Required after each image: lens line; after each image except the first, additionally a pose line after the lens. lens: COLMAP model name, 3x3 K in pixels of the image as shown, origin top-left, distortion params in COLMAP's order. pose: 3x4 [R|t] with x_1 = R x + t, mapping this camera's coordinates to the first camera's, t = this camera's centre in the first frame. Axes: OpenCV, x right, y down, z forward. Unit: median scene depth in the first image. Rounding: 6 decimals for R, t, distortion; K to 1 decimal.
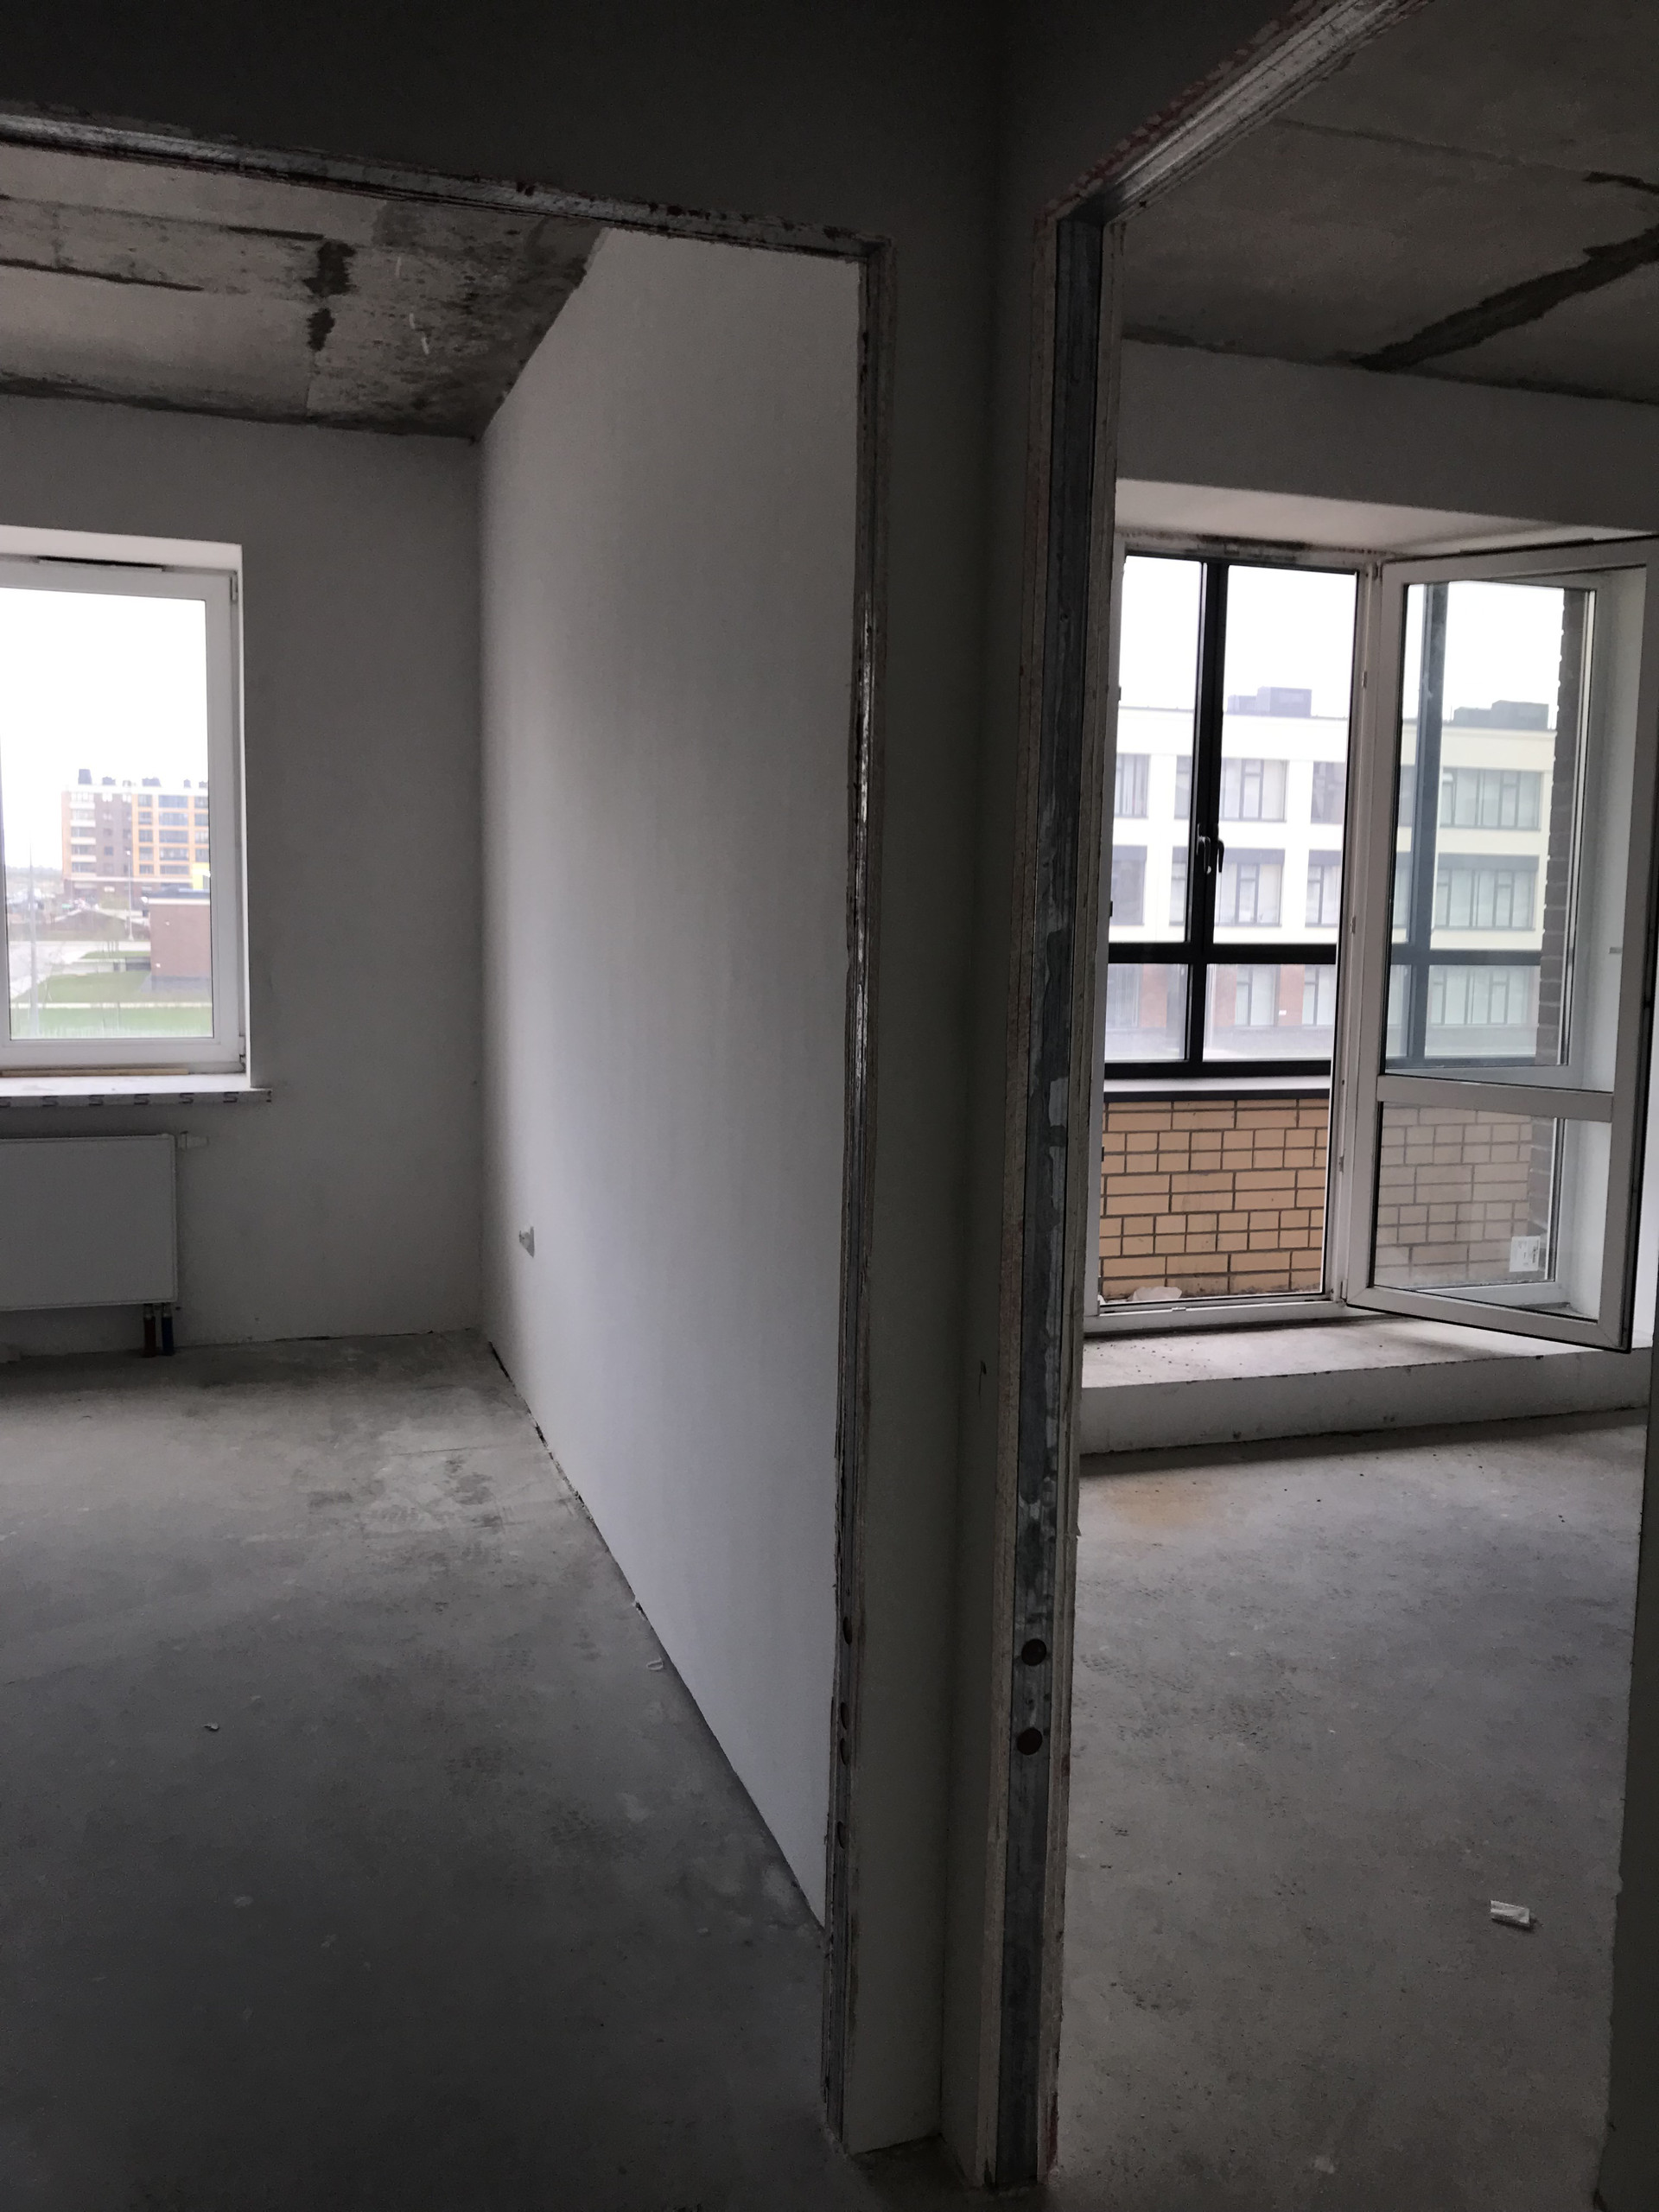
lens RADIAL K [[1810.7, 0, 845.1], [0, 1810.7, 1093.0], [0, 0, 1]] dist [0.019521, -0.036566]
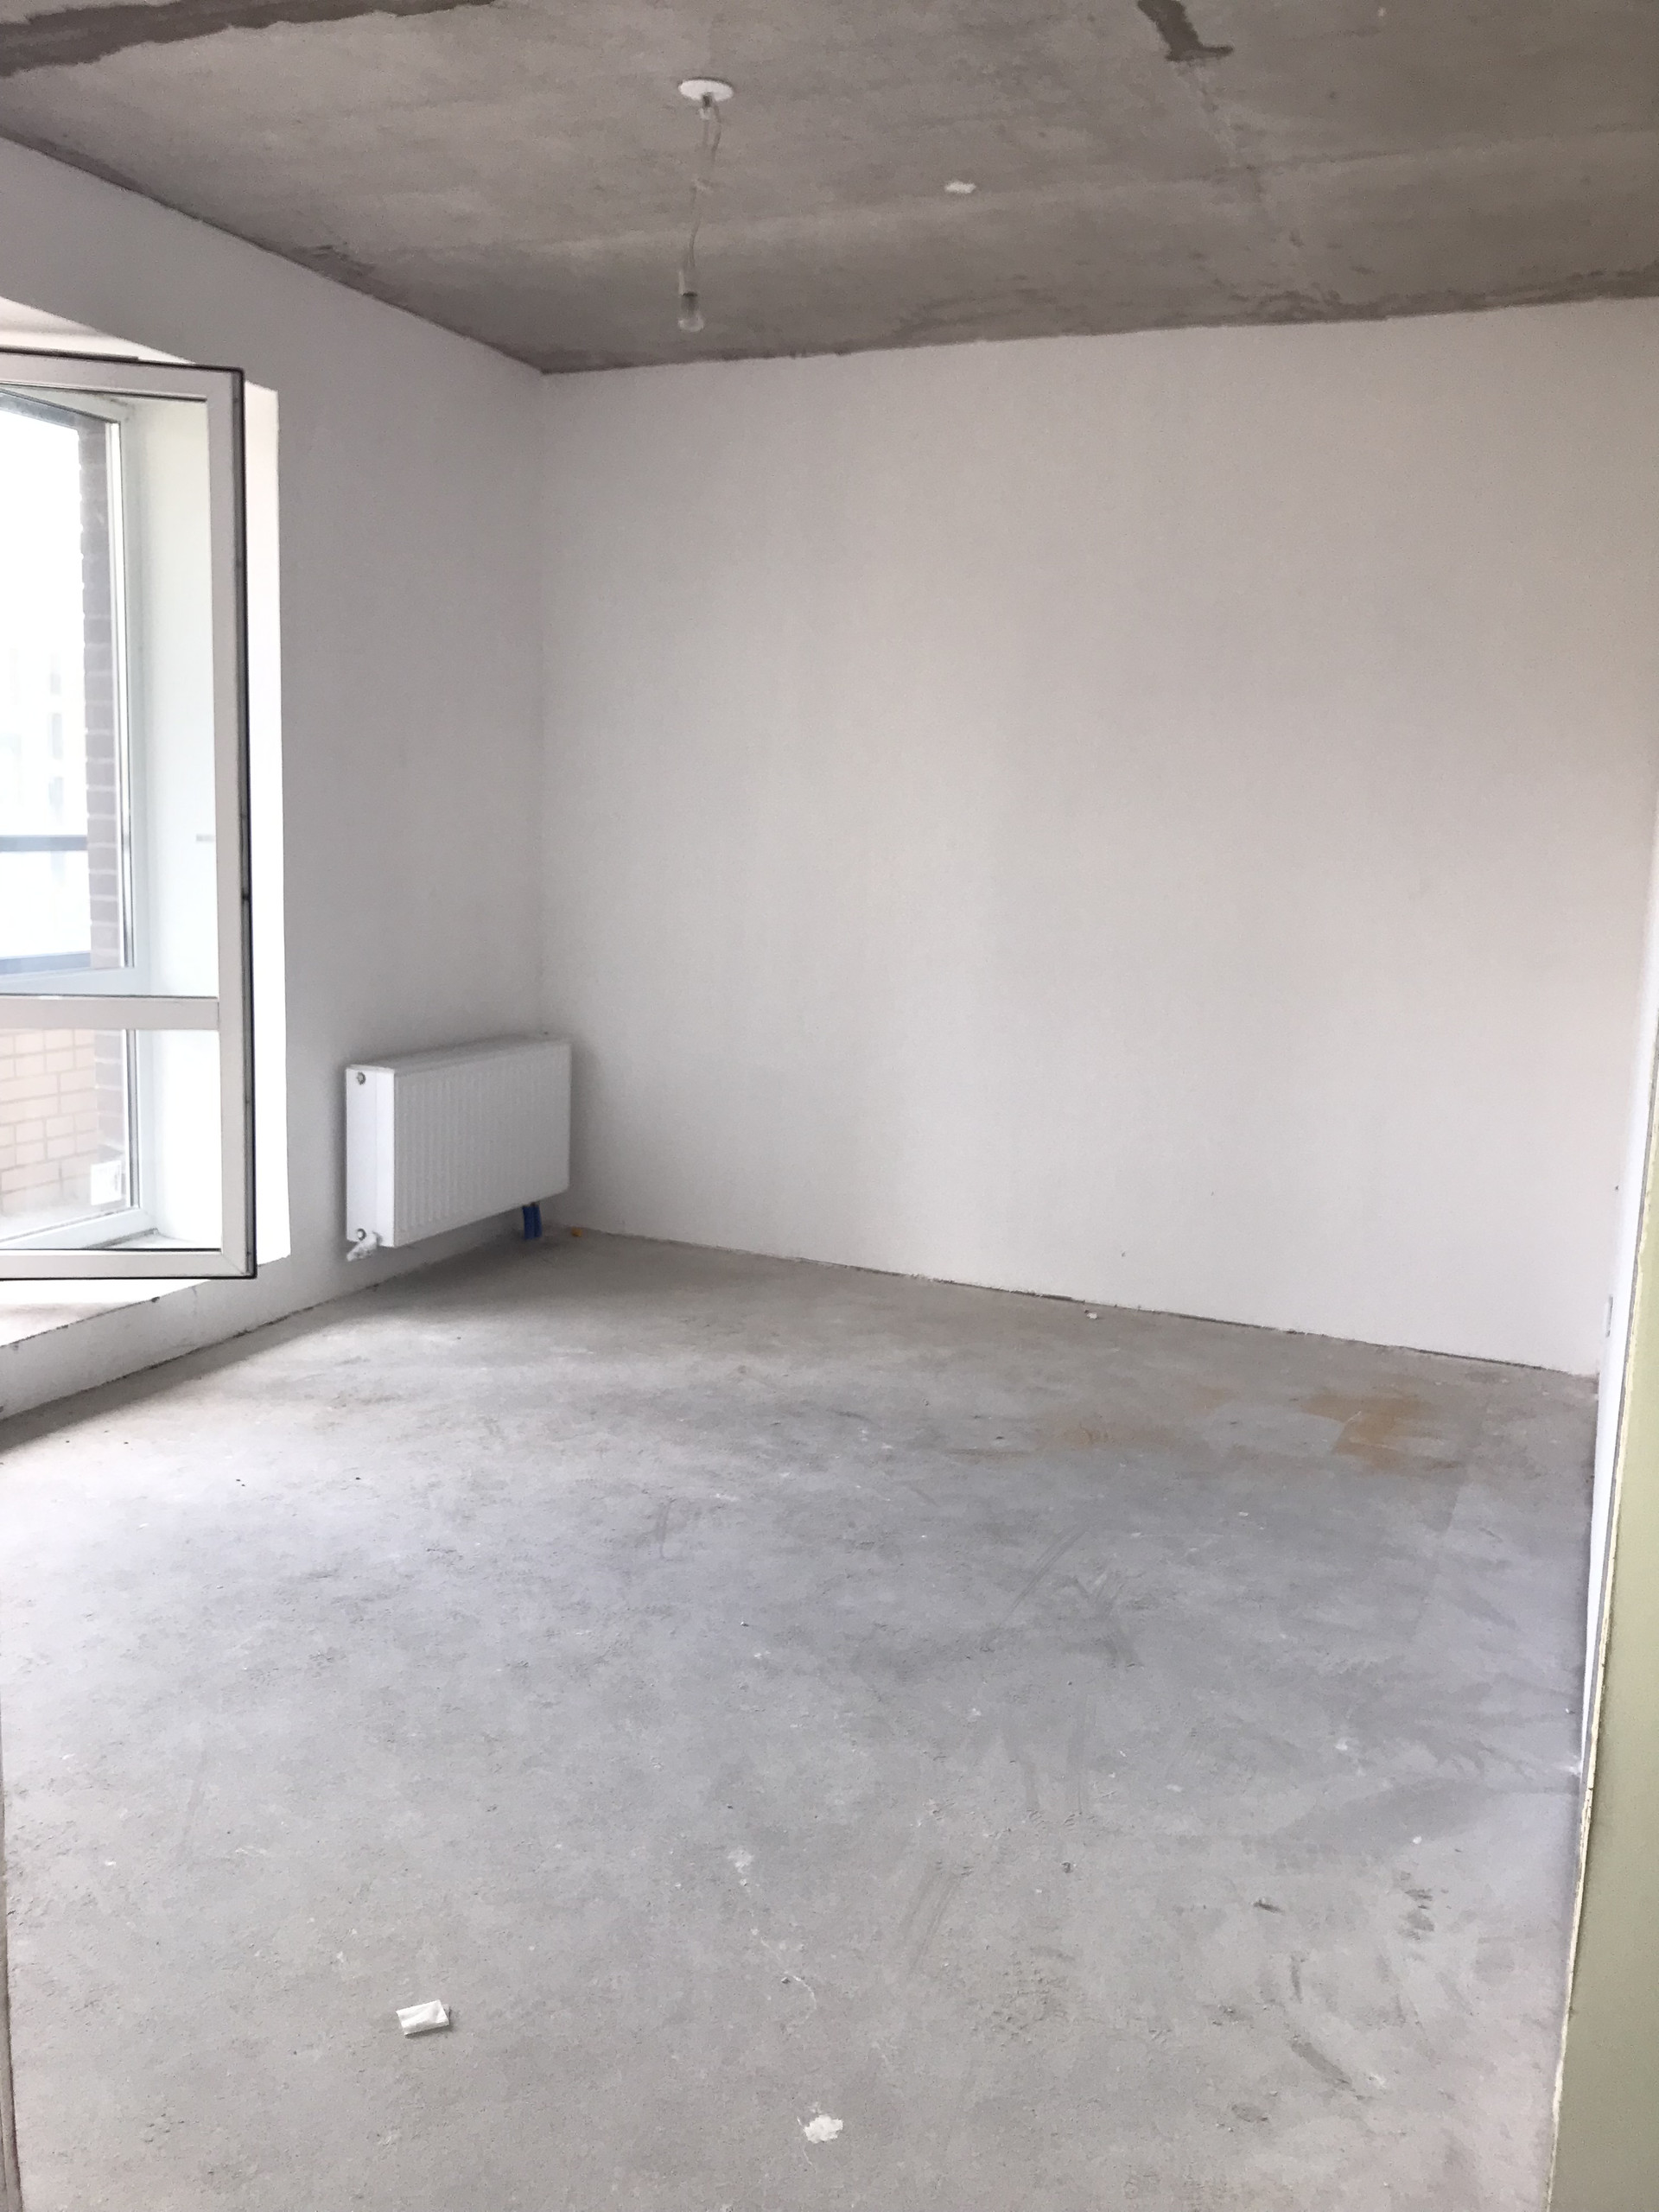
lens RADIAL K [[1810.7, 0, 845.1], [0, 1810.7, 1093.0], [0, 0, 1]] dist [0.019521, -0.036566]
pose [[0.666623, -0.110372, 0.737179, -0.036105], [0.060578, 0.993727, 0.094003, -0.017783], [-0.742930, -0.018007, 0.669127, 0.157813]]
